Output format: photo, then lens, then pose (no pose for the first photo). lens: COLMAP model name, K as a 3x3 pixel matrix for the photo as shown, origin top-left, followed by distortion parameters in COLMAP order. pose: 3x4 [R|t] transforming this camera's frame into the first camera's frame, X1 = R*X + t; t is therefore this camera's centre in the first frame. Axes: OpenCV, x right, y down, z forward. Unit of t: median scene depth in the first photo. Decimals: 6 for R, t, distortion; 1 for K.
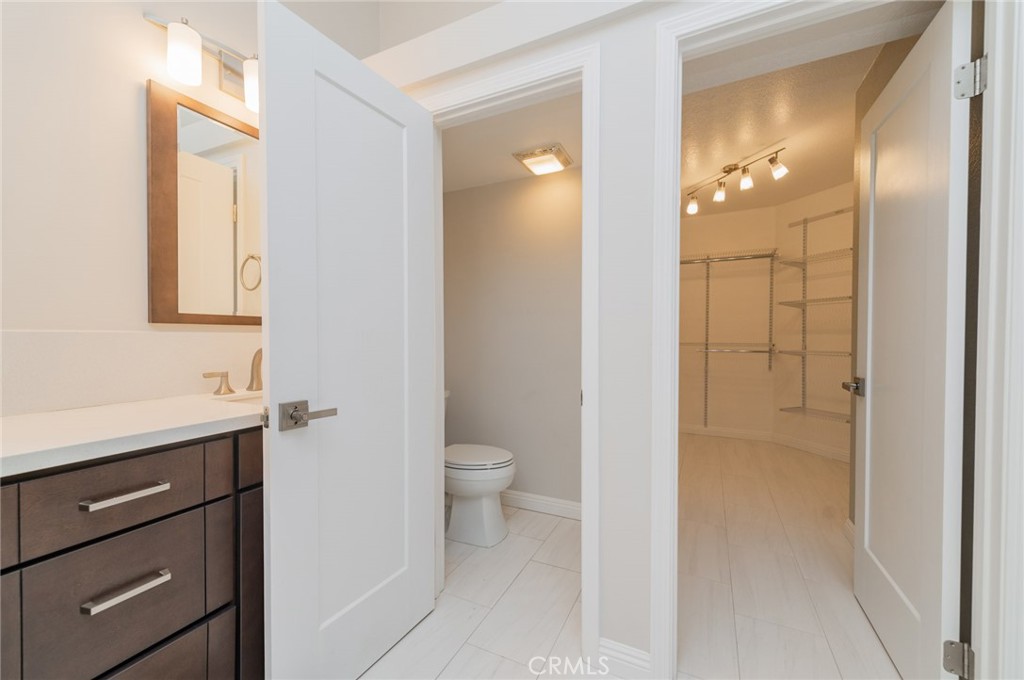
lens RADIAL K [[403.1, 0, 508.2], [0, 403.1, 340.1], [0, 0, 1]] dist [0.011533, -0.000503]
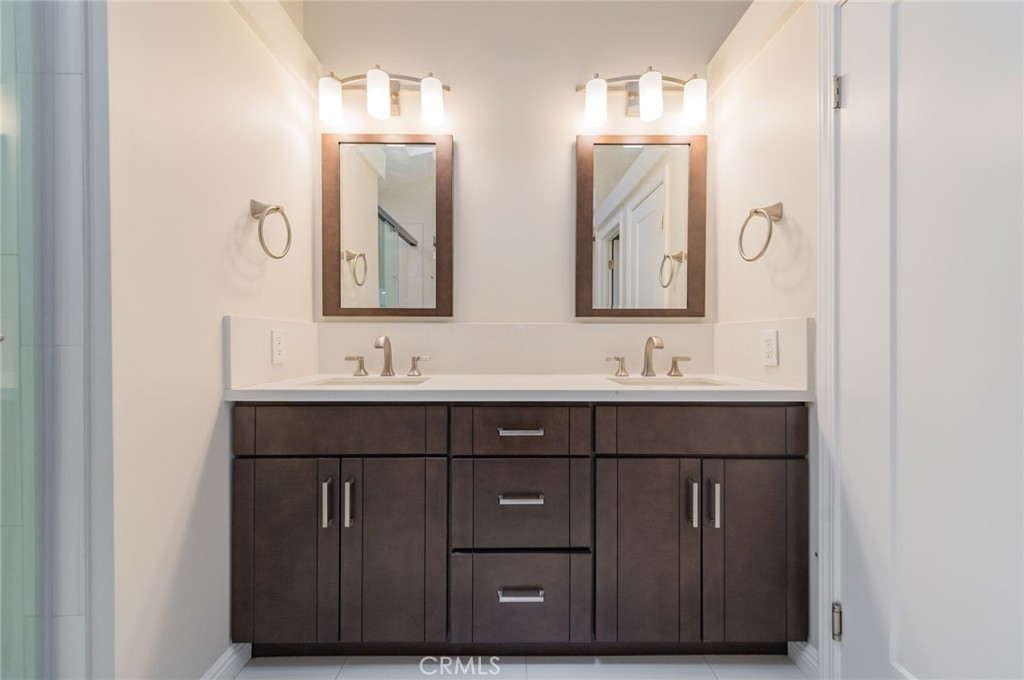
lens RADIAL K [[397.6, 0, 510.4], [0, 397.6, 342.4], [0, 0, 1]] dist [0.007758, -0.000130]
pose [[0.449469, 0.004665, -0.893284, 0.066858], [-0.014024, 0.999900, -0.001835, 0.016034], [0.893186, 0.013352, 0.449490, 0.077382]]
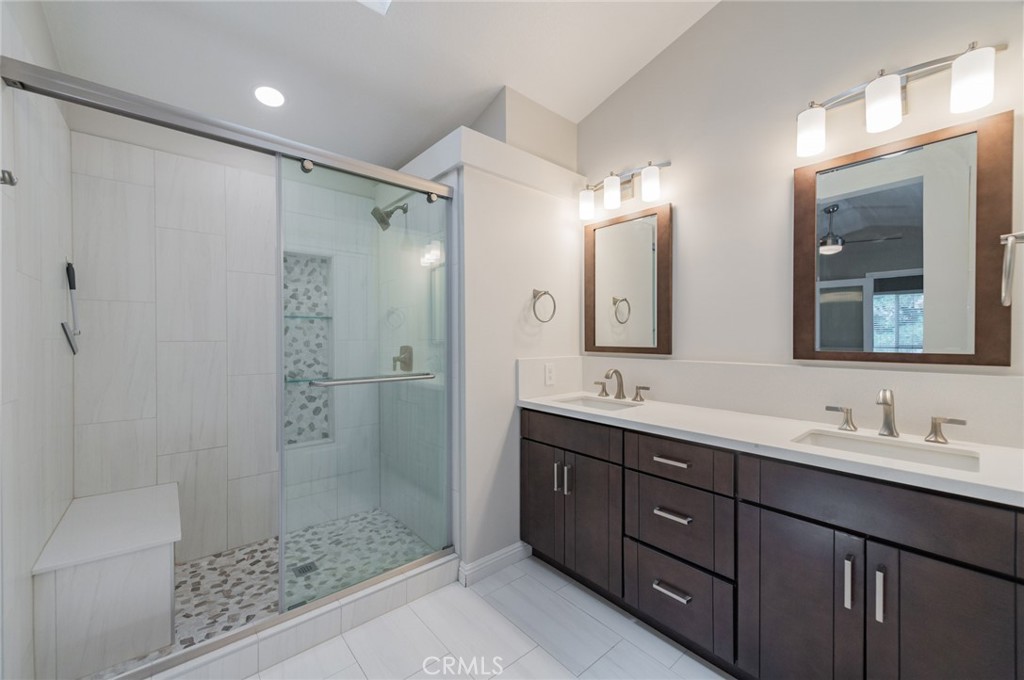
lens RADIAL K [[403.1, 0, 508.2], [0, 403.1, 340.1], [0, 0, 1]] dist [0.011533, -0.000503]
pose [[-0.400317, 0.009206, -0.916331, 0.222185], [-0.009913, 0.999848, 0.014376, -0.038649], [0.916323, 0.014838, -0.400164, 0.238870]]
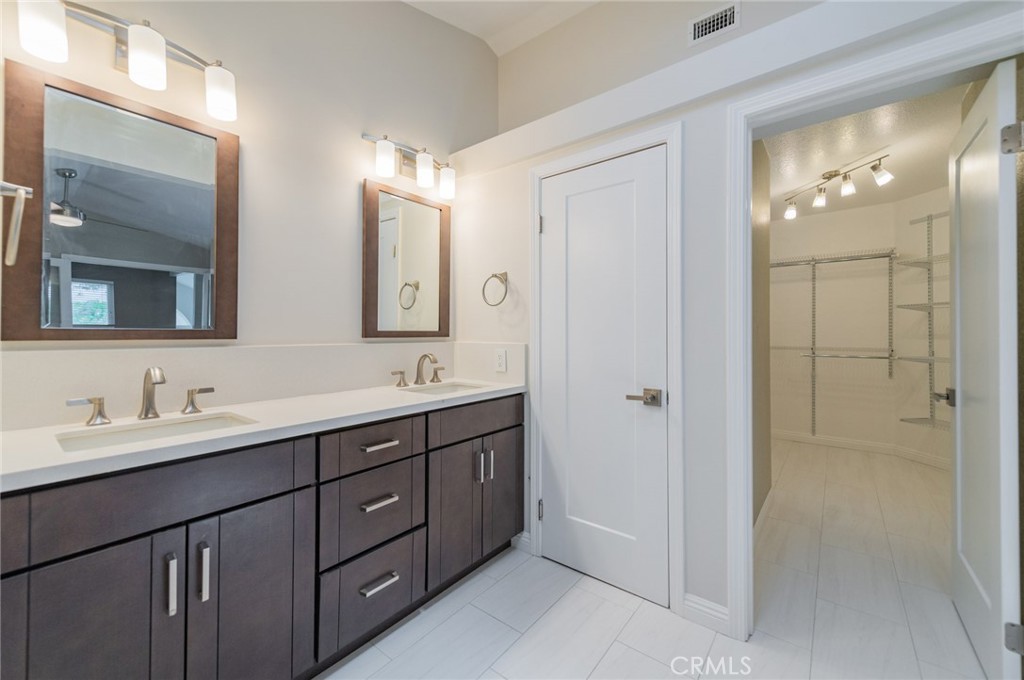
lens RADIAL K [[404.8, 0, 505.9], [0, 404.8, 329.3], [0, 0, 1]] dist [0.003844, -0.000084]
pose [[0.975669, -0.001702, -0.219240, -0.012179], [-0.003042, 0.999769, -0.021300, -0.015245], [0.219226, 0.021449, 0.975438, -0.120986]]
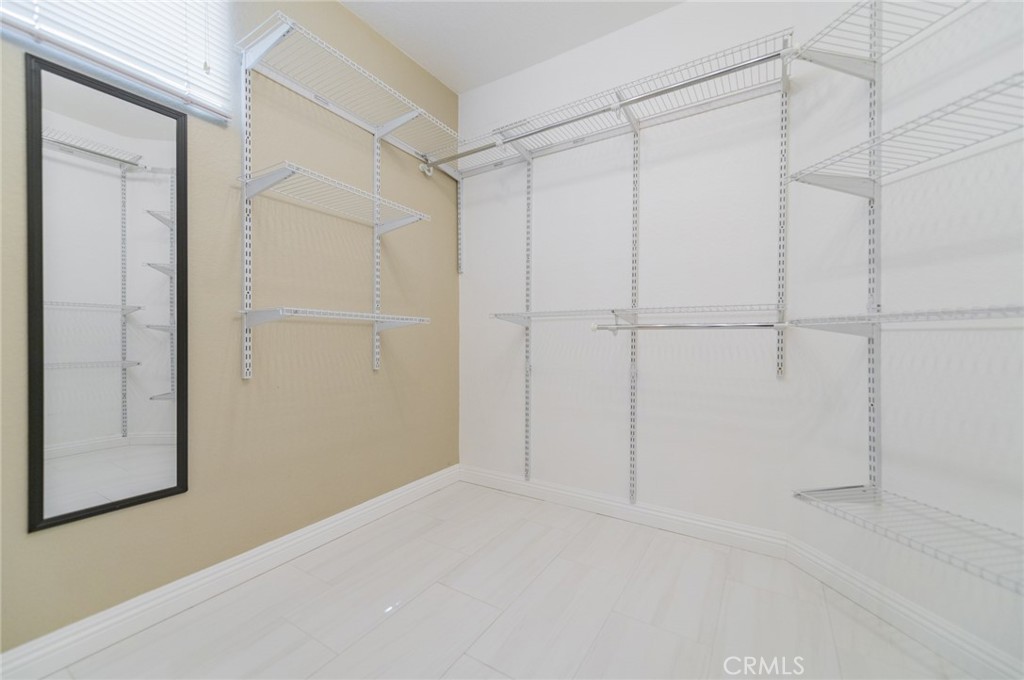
lens RADIAL K [[403.1, 0, 508.2], [0, 403.1, 340.1], [0, 0, 1]] dist [0.011533, -0.000503]
pose [[0.994343, 0.001717, -0.106201, 0.485086], [-0.002693, 0.999955, -0.009050, 0.049356], [0.106181, 0.009285, 0.994303, 0.661600]]
